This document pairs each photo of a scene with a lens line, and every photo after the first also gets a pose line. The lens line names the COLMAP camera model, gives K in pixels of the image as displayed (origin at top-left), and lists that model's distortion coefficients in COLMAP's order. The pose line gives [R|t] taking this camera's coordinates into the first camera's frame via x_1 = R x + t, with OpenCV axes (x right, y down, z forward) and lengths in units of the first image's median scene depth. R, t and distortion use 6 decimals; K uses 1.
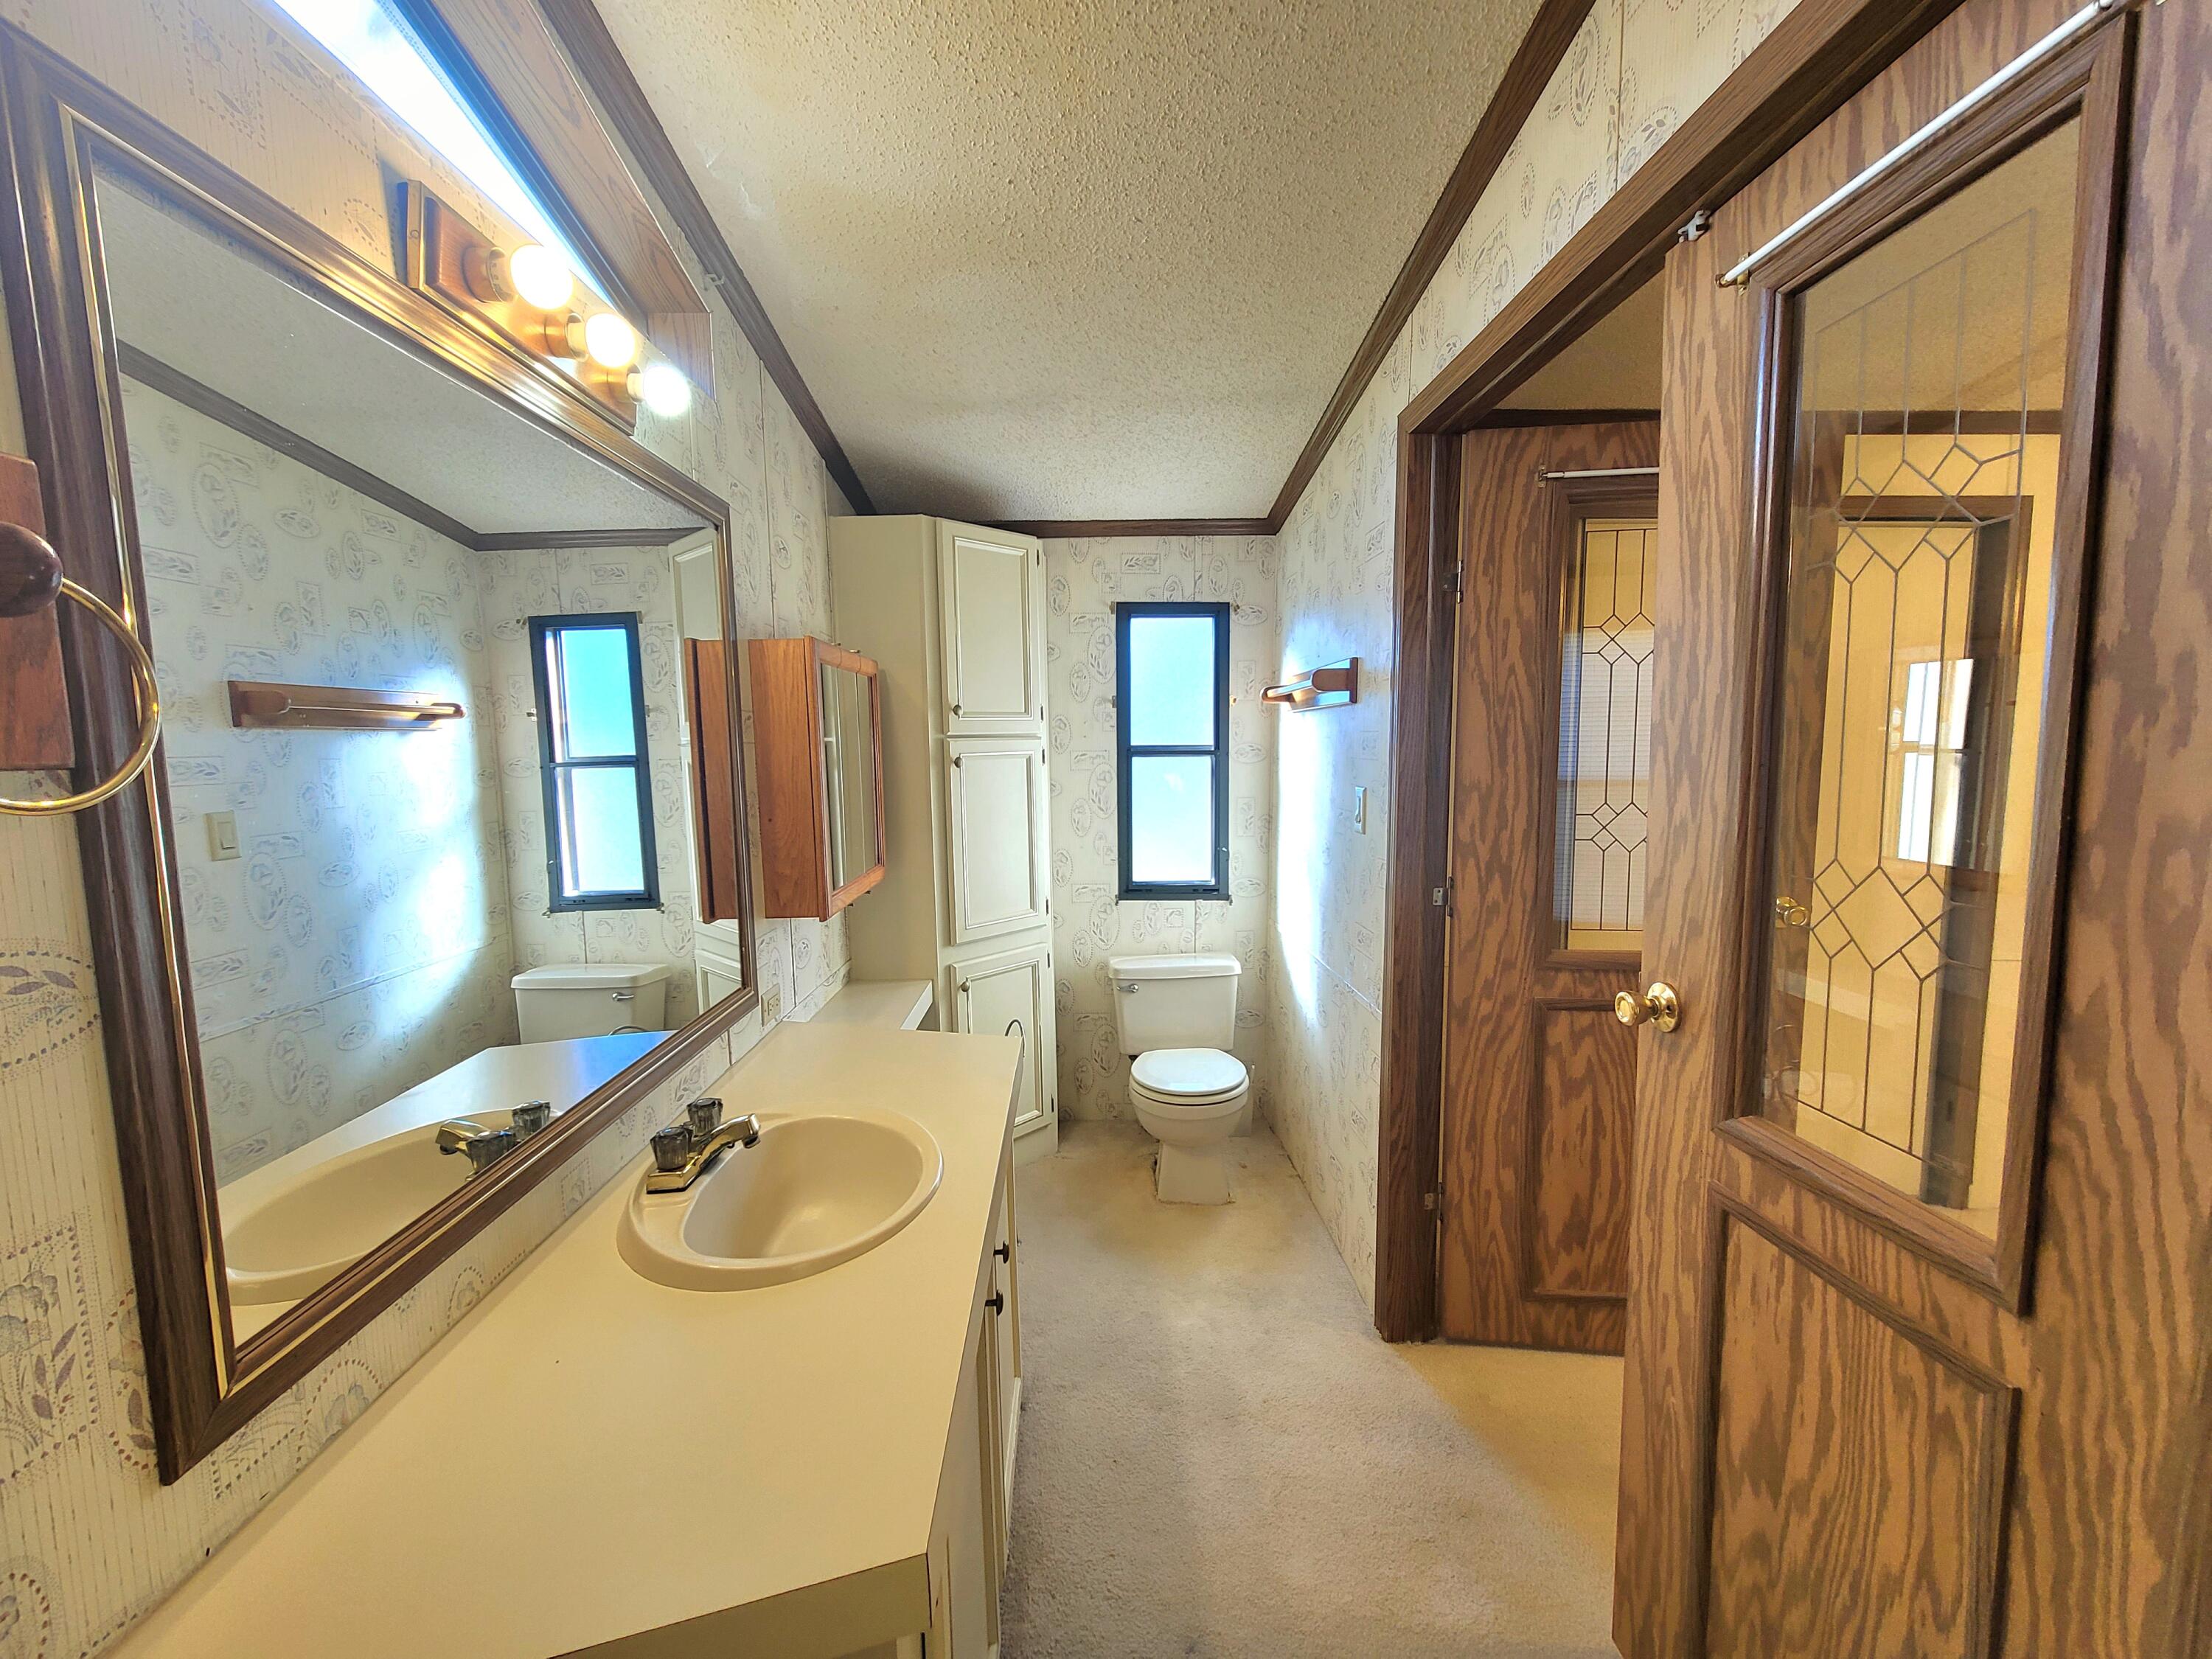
lens RADIAL K [[893.3, 0, 1088.9], [0, 893.3, 827.5], [0, 0, 1]] dist [-0.003657, 0.000225]
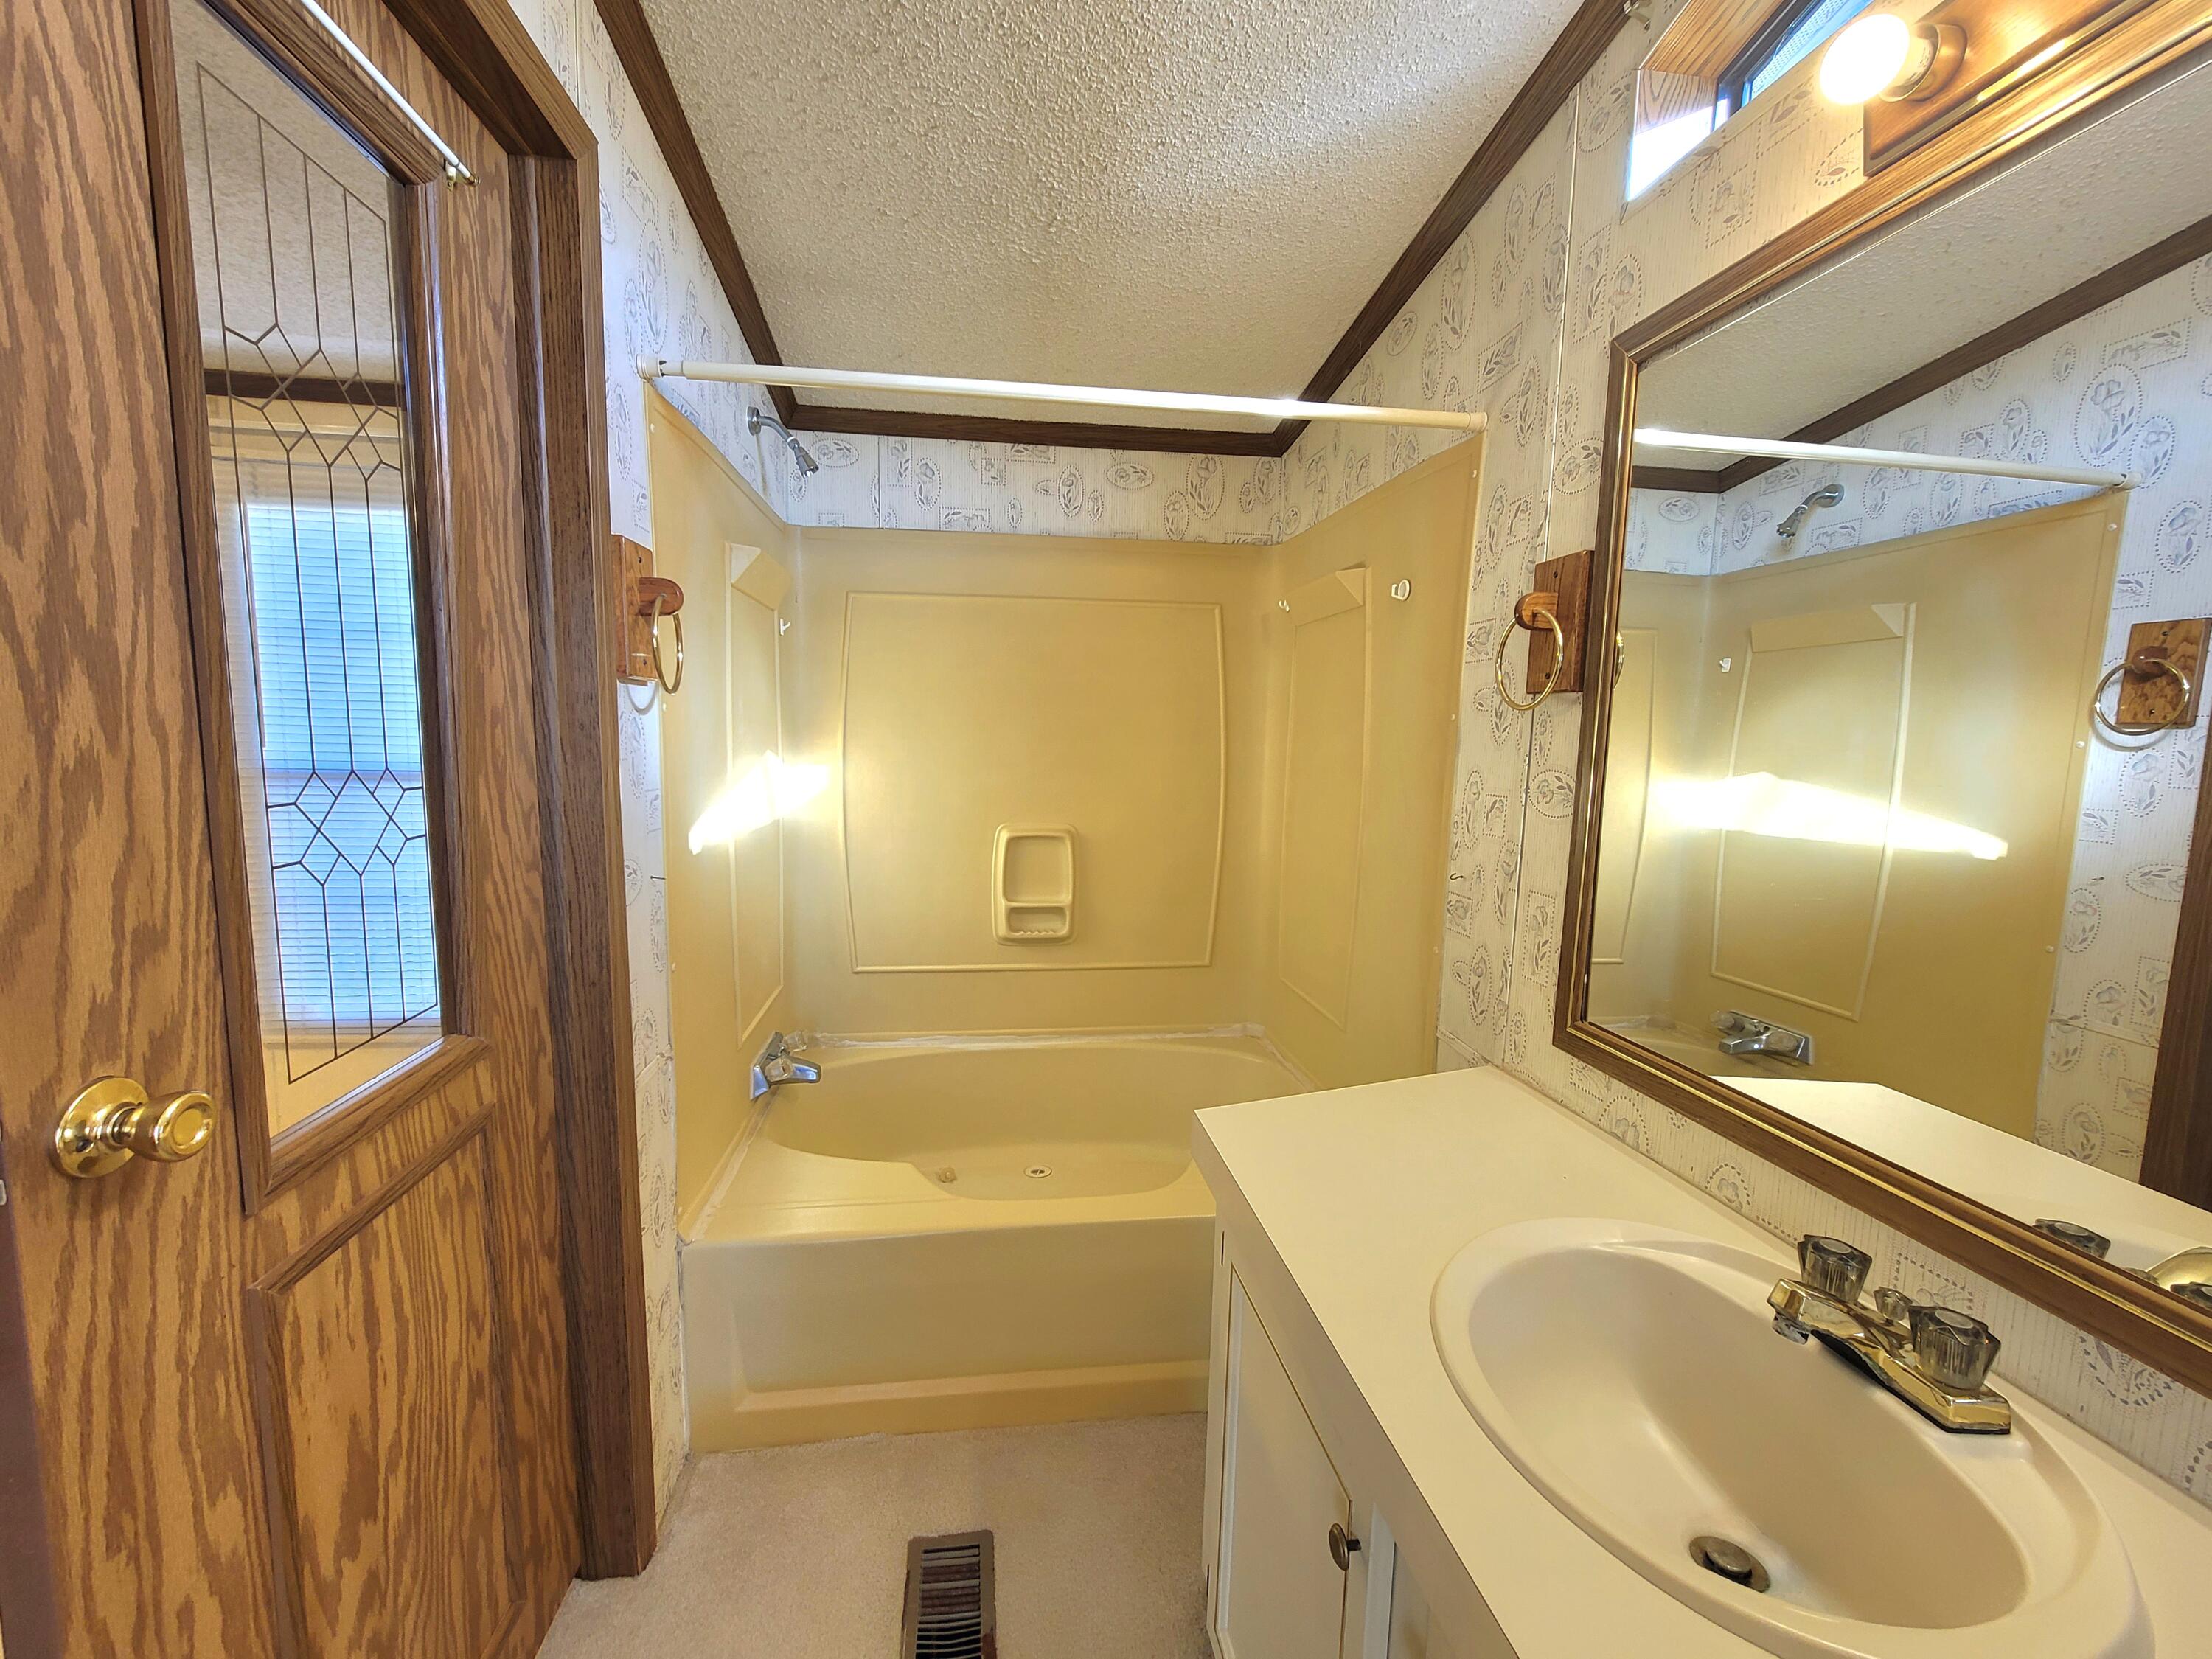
lens RADIAL K [[893.3, 0, 1088.9], [0, 893.3, 827.5], [0, 0, 1]] dist [-0.003657, 0.000225]
pose [[-0.992787, 0.008478, -0.119595, 0.164267], [-0.015215, 0.980524, 0.195811, -0.083608], [0.118926, 0.196219, -0.973322, 1.724185]]
